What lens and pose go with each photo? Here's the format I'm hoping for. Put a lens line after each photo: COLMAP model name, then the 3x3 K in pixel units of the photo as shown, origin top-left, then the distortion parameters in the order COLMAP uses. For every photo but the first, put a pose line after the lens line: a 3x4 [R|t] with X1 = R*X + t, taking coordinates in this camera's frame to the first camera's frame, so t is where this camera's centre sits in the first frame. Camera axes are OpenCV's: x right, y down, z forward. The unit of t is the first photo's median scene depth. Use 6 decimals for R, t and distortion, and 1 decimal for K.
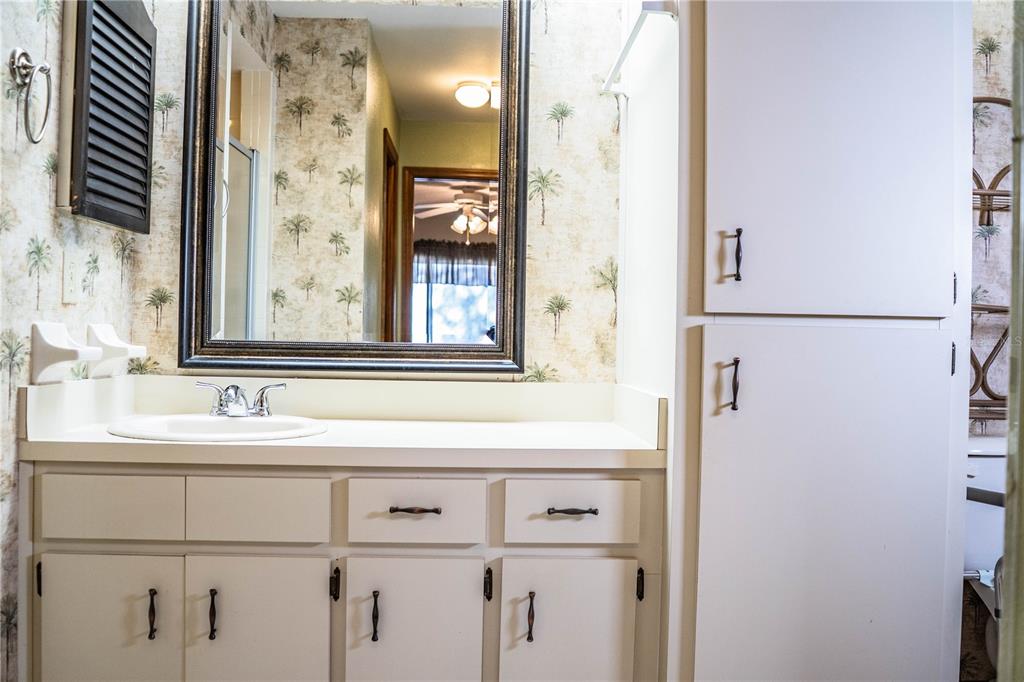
lens RADIAL K [[839.4, 0, 514.8], [0, 839.4, 341.2], [0, 0, 1]] dist [-0.105517, 0.065702]
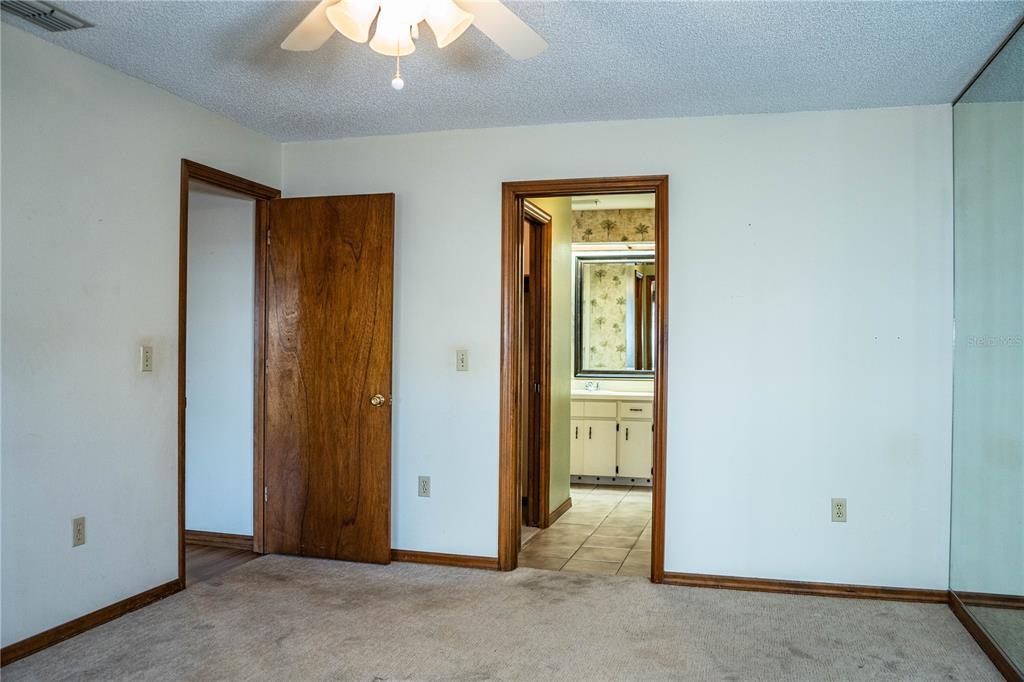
lens RADIAL K [[839.4, 0, 518.0], [0, 839.4, 337.3], [0, 0, 1]] dist [-0.105517, 0.065702]
pose [[0.949222, -0.011417, -0.314398, 0.574914], [0.006108, 0.999822, -0.017867, -0.087350], [0.314546, 0.015039, 0.949123, -2.850564]]
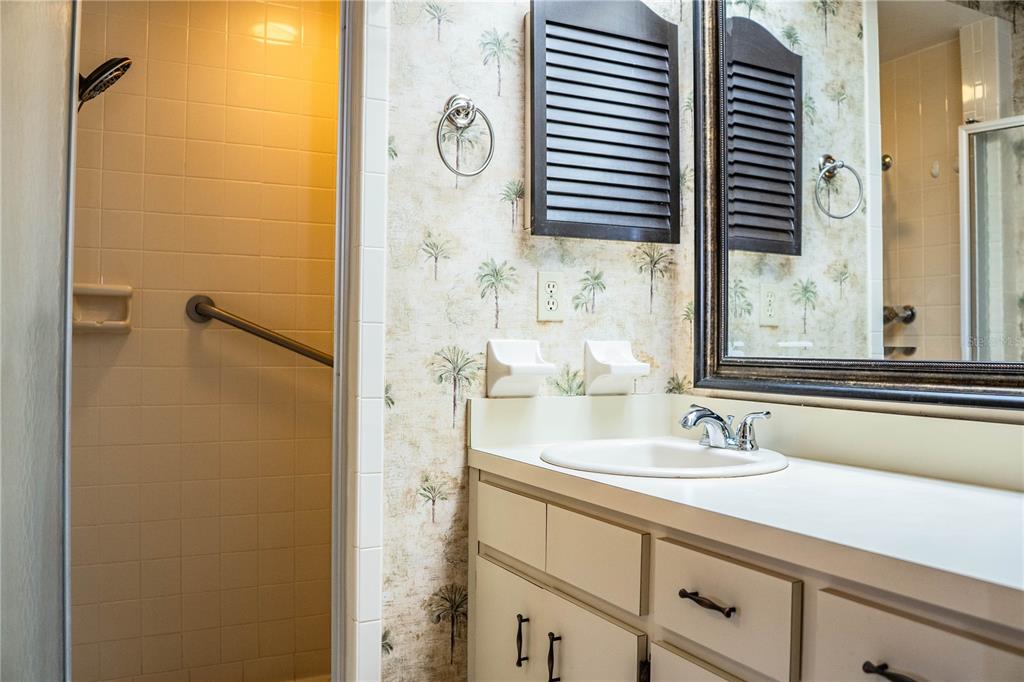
lens RADIAL K [[839.4, 0, 511.6], [0, 839.4, 342.3], [0, 0, 1]] dist [-0.105517, 0.065702]
pose [[0.408210, -0.019869, -0.912672, 0.375748], [-0.005310, 0.999695, -0.024139, 0.005859], [0.912873, 0.014700, 0.407980, 0.493720]]
